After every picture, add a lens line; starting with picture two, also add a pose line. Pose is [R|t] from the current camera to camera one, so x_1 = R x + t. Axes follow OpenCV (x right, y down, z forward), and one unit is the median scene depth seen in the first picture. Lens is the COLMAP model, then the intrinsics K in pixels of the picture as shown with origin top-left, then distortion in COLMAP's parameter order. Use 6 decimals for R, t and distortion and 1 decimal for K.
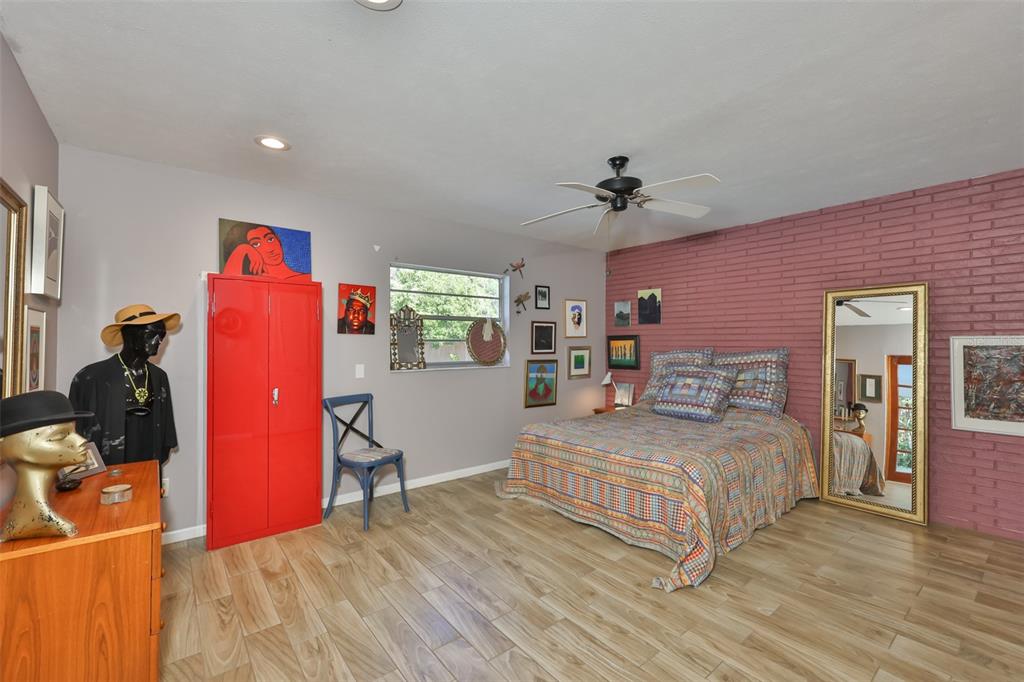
lens RADIAL K [[442.2, 0, 508.2], [0, 442.2, 340.0], [0, 0, 1]] dist [-0.008190, 0.001118]
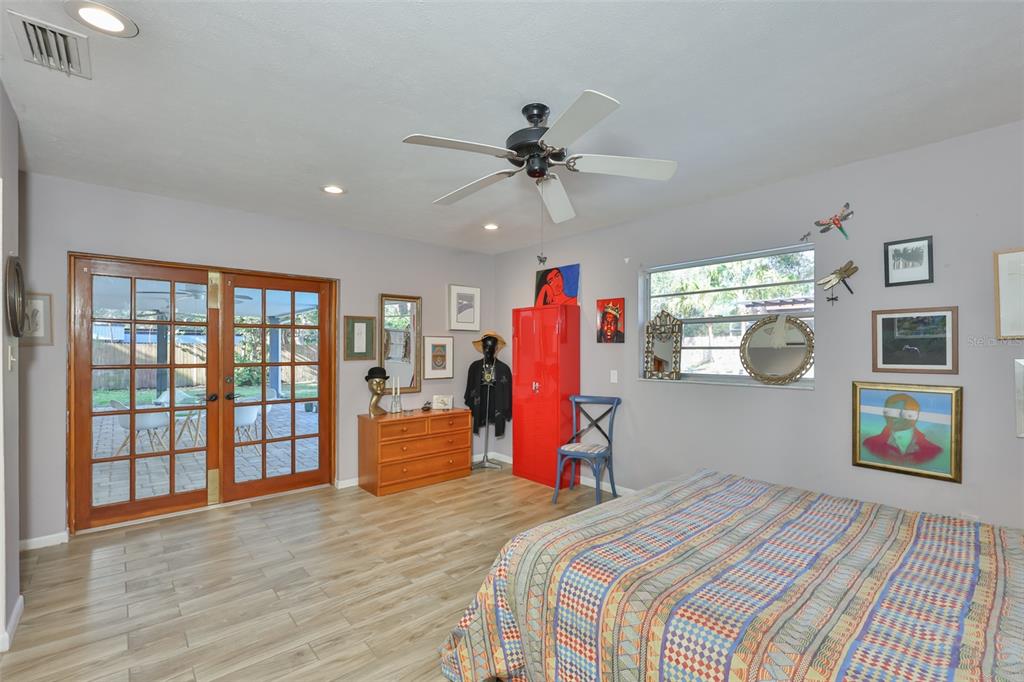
lens RADIAL K [[442.2, 0, 507.0], [0, 442.2, 347.4], [0, 0, 1]] dist [-0.008190, 0.001118]
pose [[0.038106, -0.004987, -0.999261, 0.754321], [0.009480, 0.999944, -0.004629, 0.000624], [0.999229, -0.009297, 0.038151, 0.687098]]
